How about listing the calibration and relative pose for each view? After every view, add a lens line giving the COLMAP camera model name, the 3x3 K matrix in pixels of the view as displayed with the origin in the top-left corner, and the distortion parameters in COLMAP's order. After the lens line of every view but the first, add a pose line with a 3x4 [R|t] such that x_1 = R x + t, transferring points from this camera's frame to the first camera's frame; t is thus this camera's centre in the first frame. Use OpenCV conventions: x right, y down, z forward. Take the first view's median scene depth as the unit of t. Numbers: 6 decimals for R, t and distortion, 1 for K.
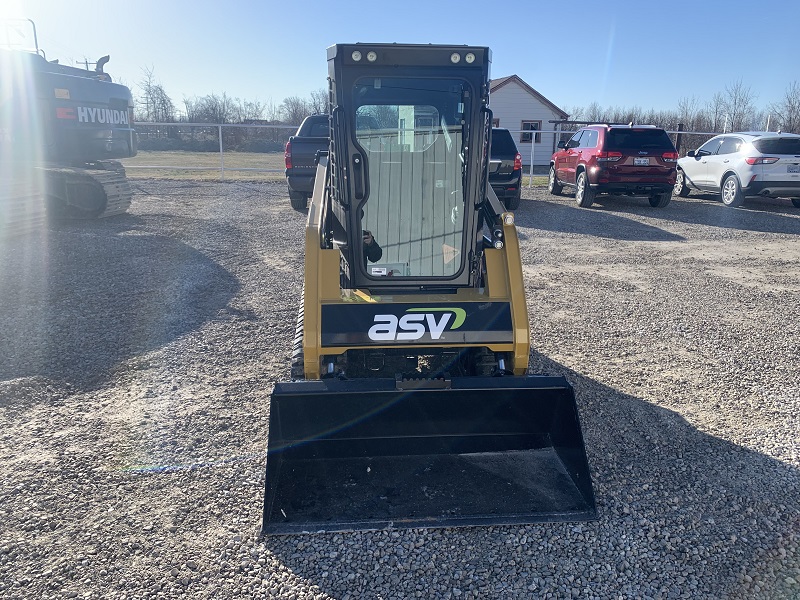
lens RADIAL K [[618.4, 0, 402.1], [0, 618.4, 294.5], [0, 0, 1]] dist [0.037036, -0.045167]
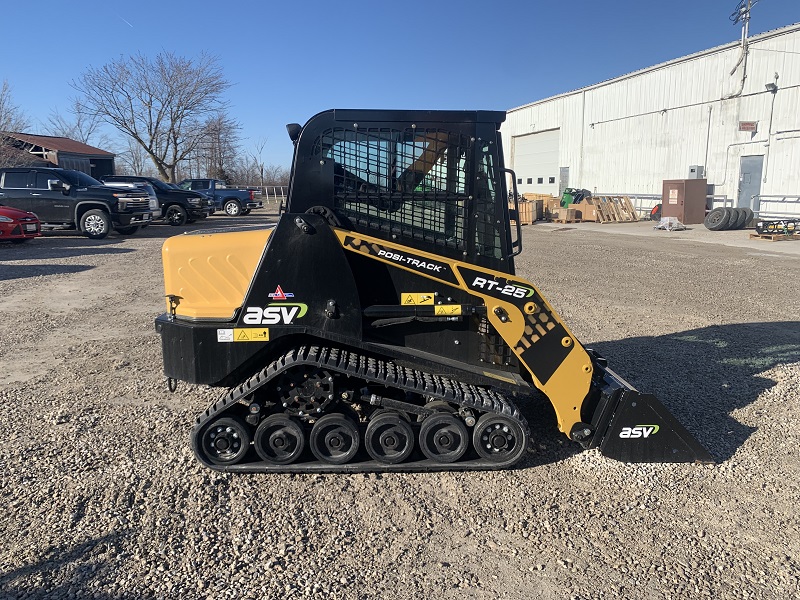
lens RADIAL K [[618.4, 0, 397.8], [0, 618.4, 297.9], [0, 0, 1]] dist [0.037036, -0.045167]
pose [[0.032554, -0.194592, 0.980344, -0.918449], [0.250607, 0.951119, 0.180469, -0.247079], [-0.967541, 0.239806, 0.079729, 0.865758]]
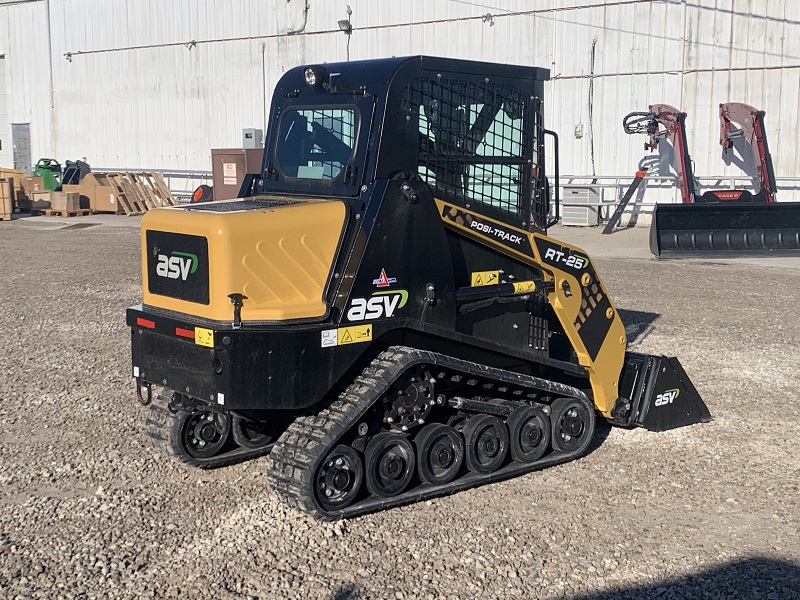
lens RADIAL K [[1078.3, 0, 398.3], [0, 1078.3, 305.6], [0, 0, 1]] dist [0.074067, 0.000000]
pose [[-0.603181, -0.127790, 0.787300, -1.026661], [0.180802, 0.939481, 0.291010, -0.440843], [-0.776842, 0.317877, -0.543572, 1.674939]]
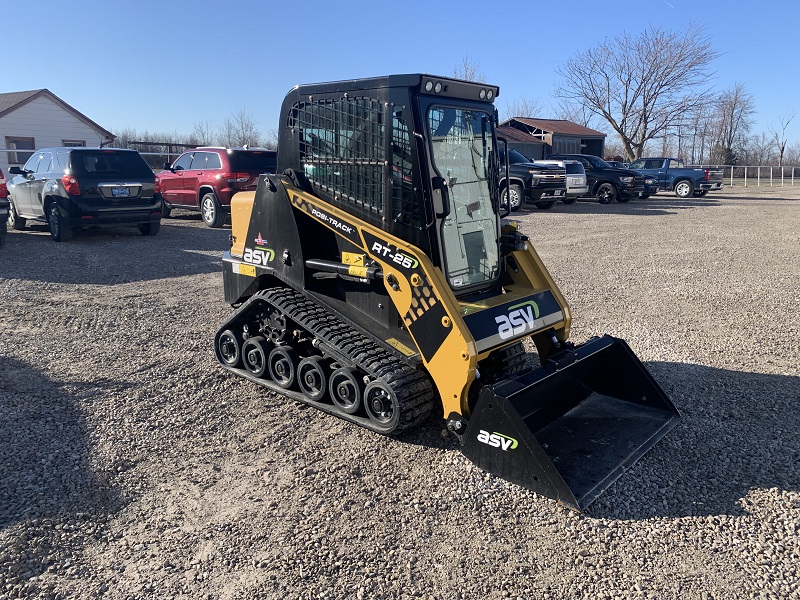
lens RADIAL K [[618.4, 0, 404.3], [0, 618.4, 299.3], [0, 0, 1]] dist [0.037036, -0.045167]
pose [[0.716022, -0.158104, 0.679939, -0.663409], [0.174932, 0.983575, 0.044492, -0.056725], [-0.675805, 0.087085, 0.731918, 0.204639]]
